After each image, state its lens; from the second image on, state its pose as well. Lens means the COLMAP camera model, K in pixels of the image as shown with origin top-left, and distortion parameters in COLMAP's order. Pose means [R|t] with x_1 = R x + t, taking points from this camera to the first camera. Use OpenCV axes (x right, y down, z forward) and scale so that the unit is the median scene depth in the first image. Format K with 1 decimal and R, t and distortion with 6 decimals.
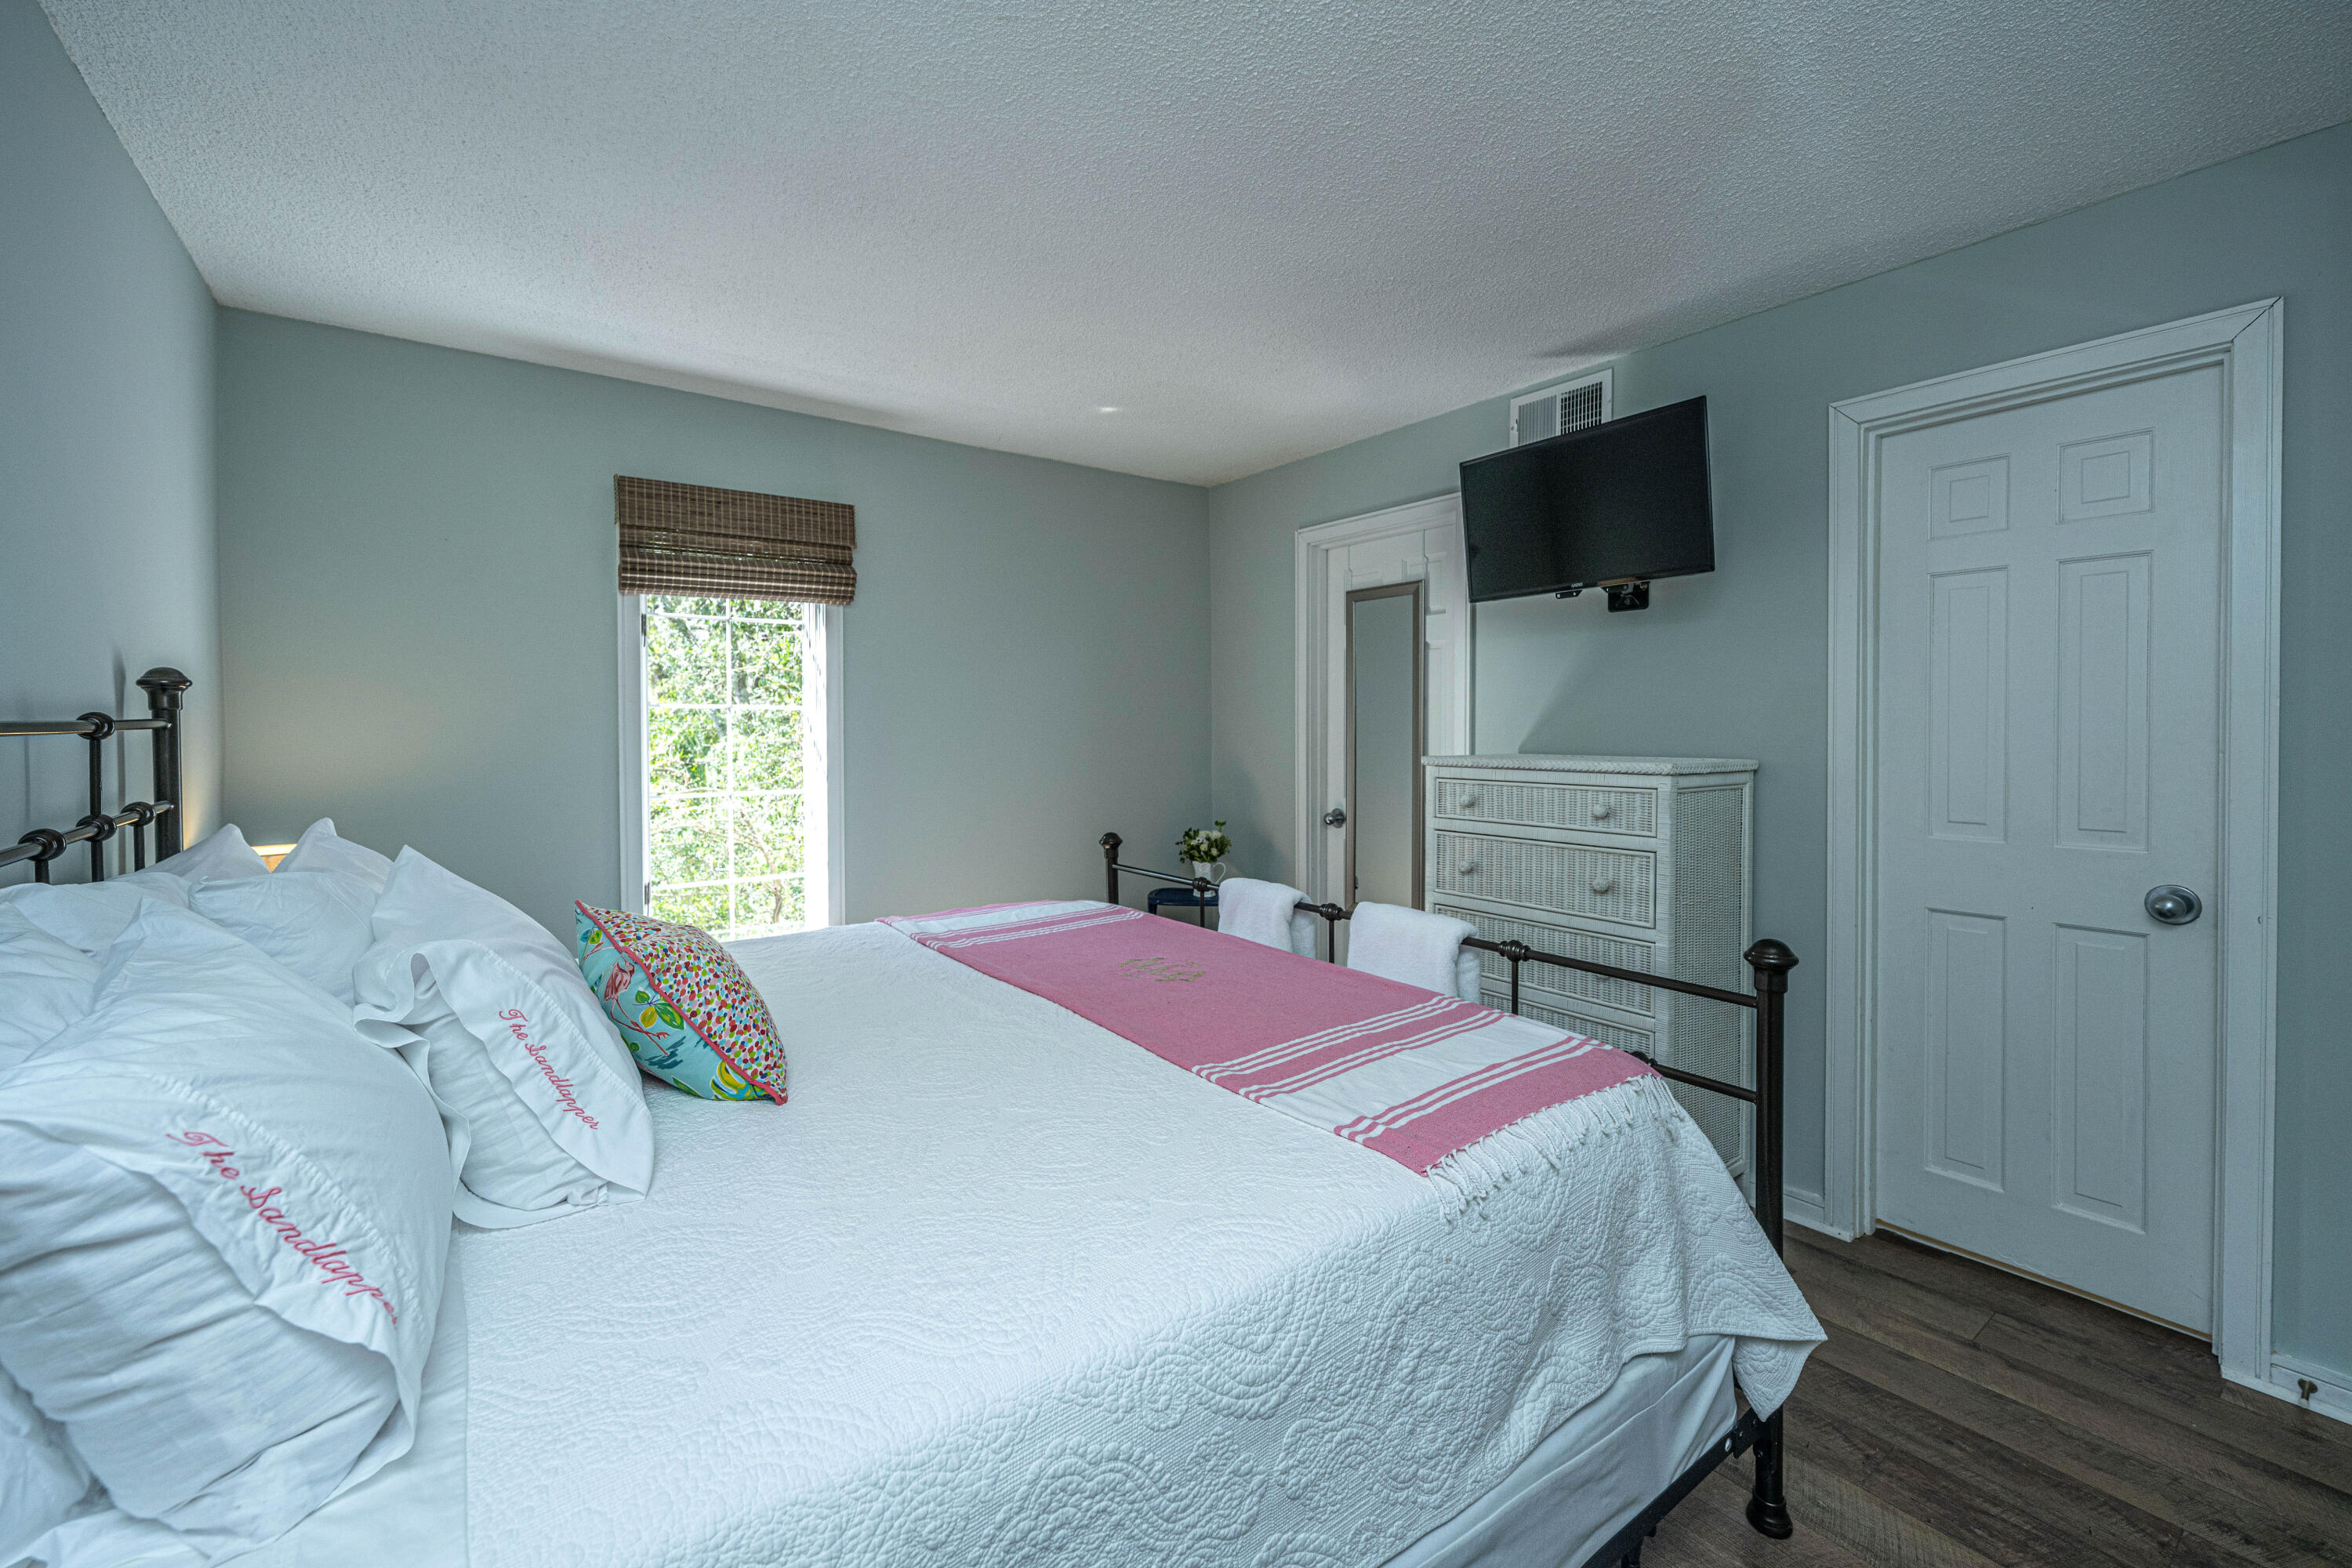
lens RADIAL K [[952.9, 0, 1183.7], [0, 952.9, 726.4], [0, 0, 1]] dist [-0.000741, -0.000012]
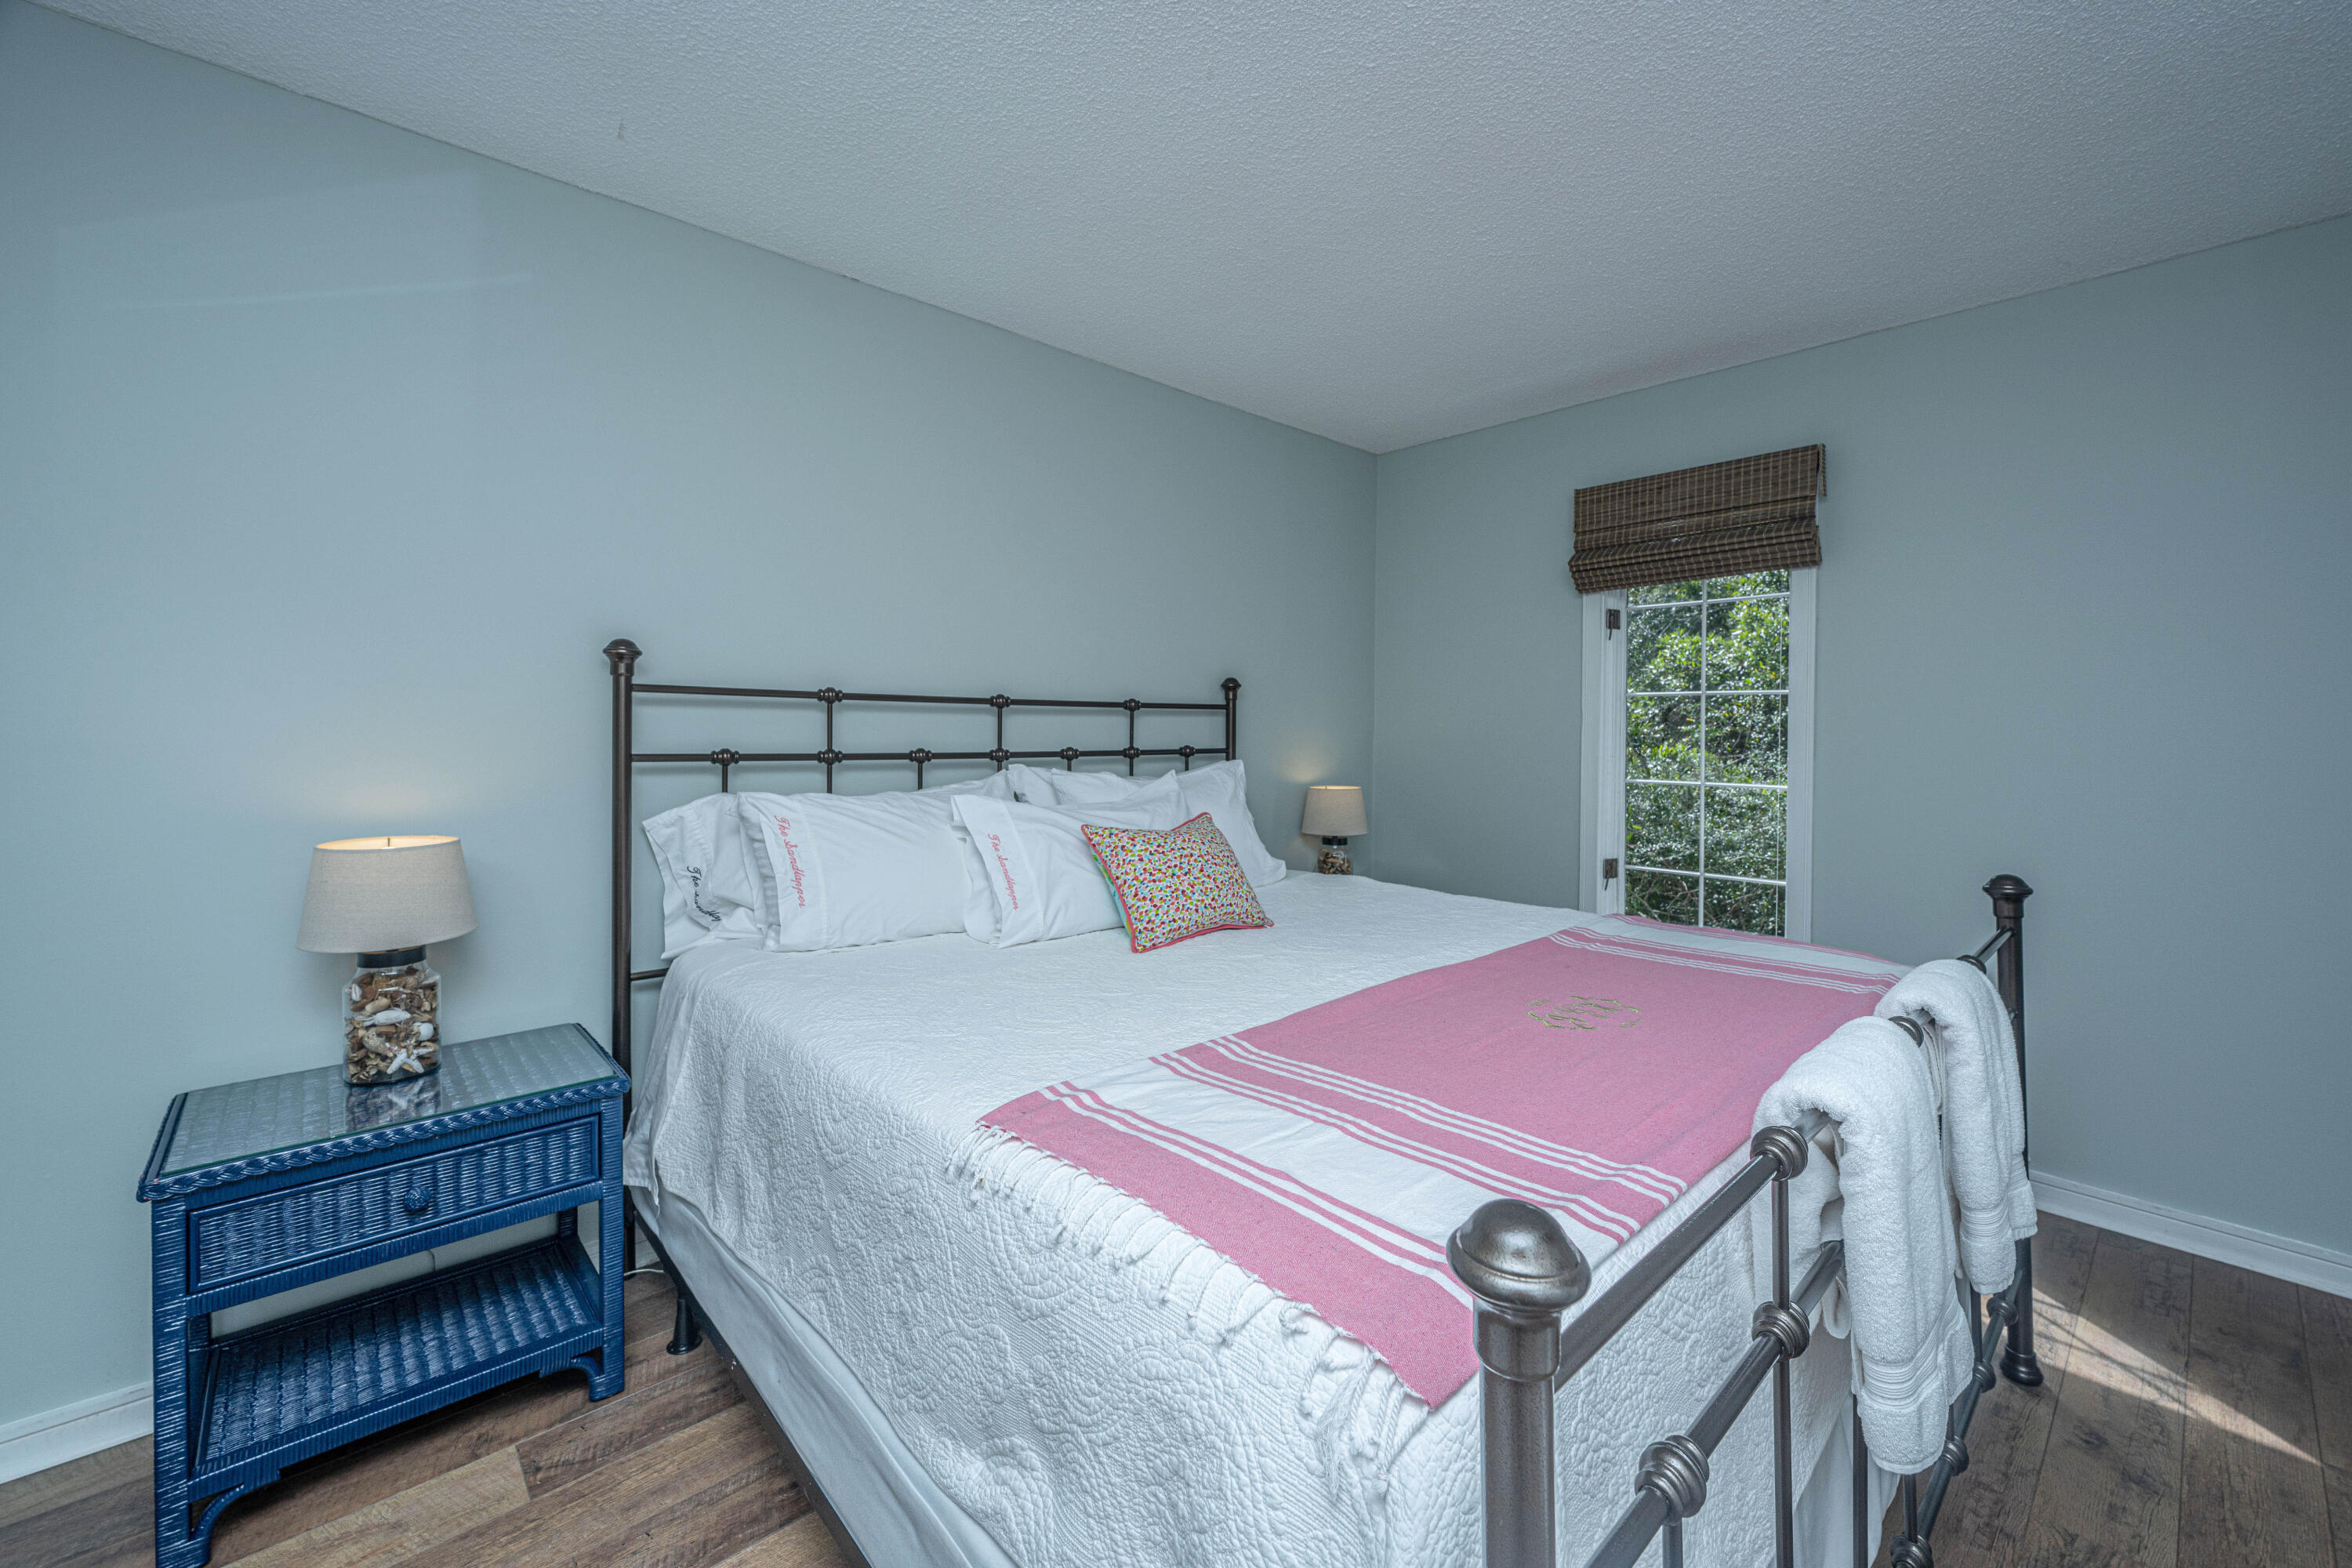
lens RADIAL K [[952.9, 0, 1183.7], [0, 952.9, 726.4], [0, 0, 1]] dist [-0.000741, -0.000012]
pose [[0.114764, -0.001690, -0.993391, 0.900924], [-0.014041, 0.999896, -0.003323, 0.050136], [0.993294, 0.014330, 0.114728, 0.797611]]
